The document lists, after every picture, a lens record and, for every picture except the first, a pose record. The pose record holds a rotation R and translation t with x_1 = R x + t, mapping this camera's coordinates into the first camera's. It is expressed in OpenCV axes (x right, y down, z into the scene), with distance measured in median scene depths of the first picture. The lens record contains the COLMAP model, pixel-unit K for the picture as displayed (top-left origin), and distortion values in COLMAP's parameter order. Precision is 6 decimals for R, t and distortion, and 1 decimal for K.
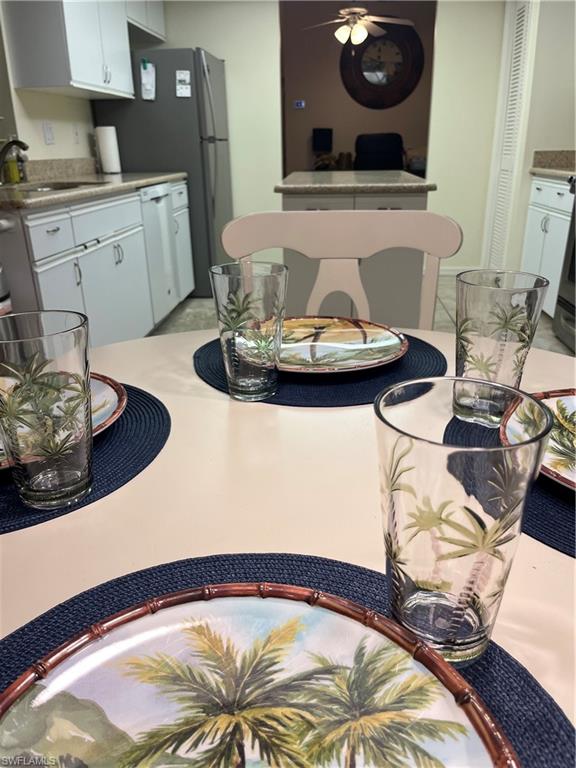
lens RADIAL K [[583.3, 0, 288.0], [0, 583.3, 384.0], [0, 0, 1]] dist [0.073202, -0.105881]
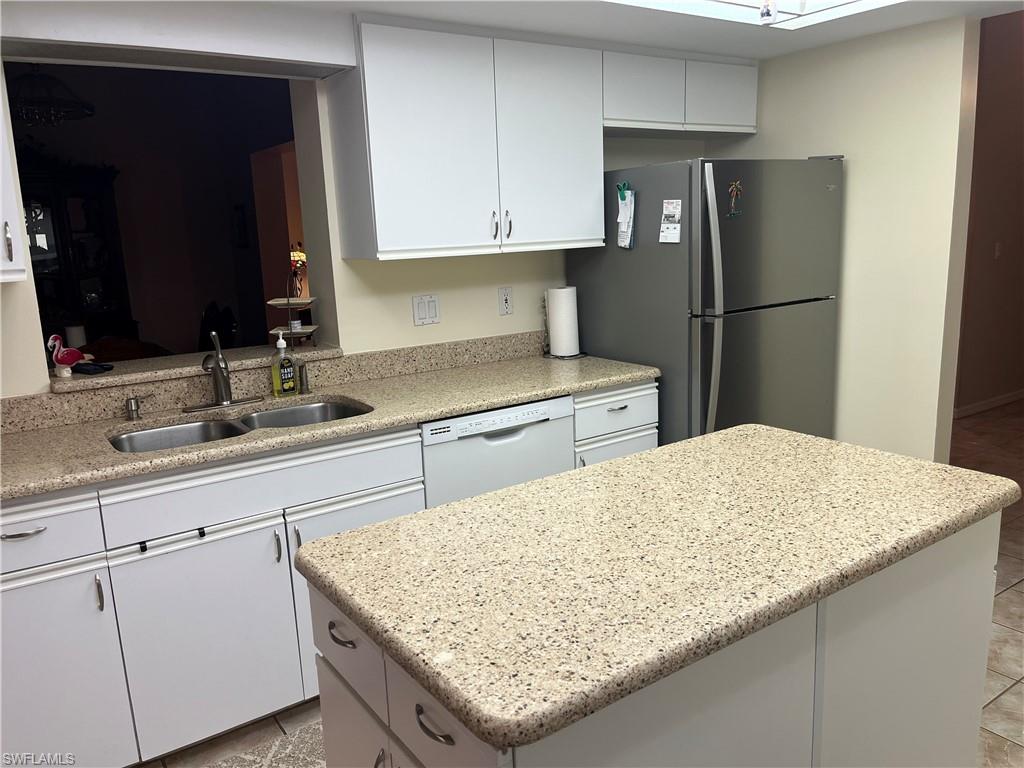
lens RADIAL K [[777.8, 0, 512.0], [0, 777.8, 384.0], [0, 0, 1]] dist [0.073202, -0.105881]
pose [[0.633529, 0.138620, -0.761200, 0.306687], [-0.263537, 0.963652, -0.043848, -0.289629], [0.727454, 0.228384, 0.647033, 0.451575]]
